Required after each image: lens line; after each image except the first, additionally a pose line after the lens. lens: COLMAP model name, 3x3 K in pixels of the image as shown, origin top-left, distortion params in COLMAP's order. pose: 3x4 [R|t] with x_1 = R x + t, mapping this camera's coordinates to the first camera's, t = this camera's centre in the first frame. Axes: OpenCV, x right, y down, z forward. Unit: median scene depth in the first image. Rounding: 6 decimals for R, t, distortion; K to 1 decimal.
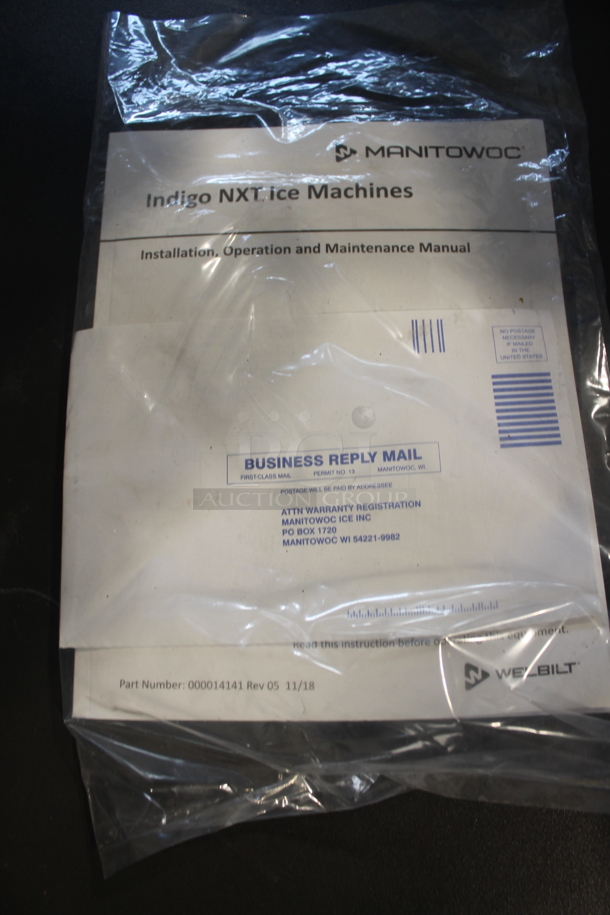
lens RADIAL K [[764.6, 0, 305.0], [0, 764.6, 457.5], [0, 0, 1]] dist [-0.171432, 0.126327]
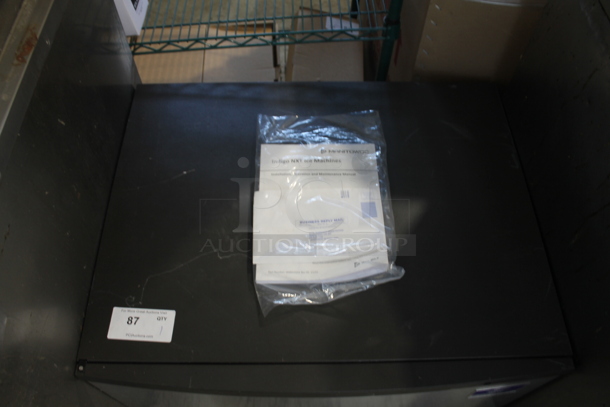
lens RADIAL K [[509.8, 0, 305.0], [0, 509.8, 203.5], [0, 0, 1]] dist [-0.171432, 0.126327]
pose [[0.998473, 0.022043, 0.050654, -0.170222], [-0.004340, 0.945412, -0.325850, 0.707475], [-0.055072, 0.325132, 0.944064, -1.400351]]
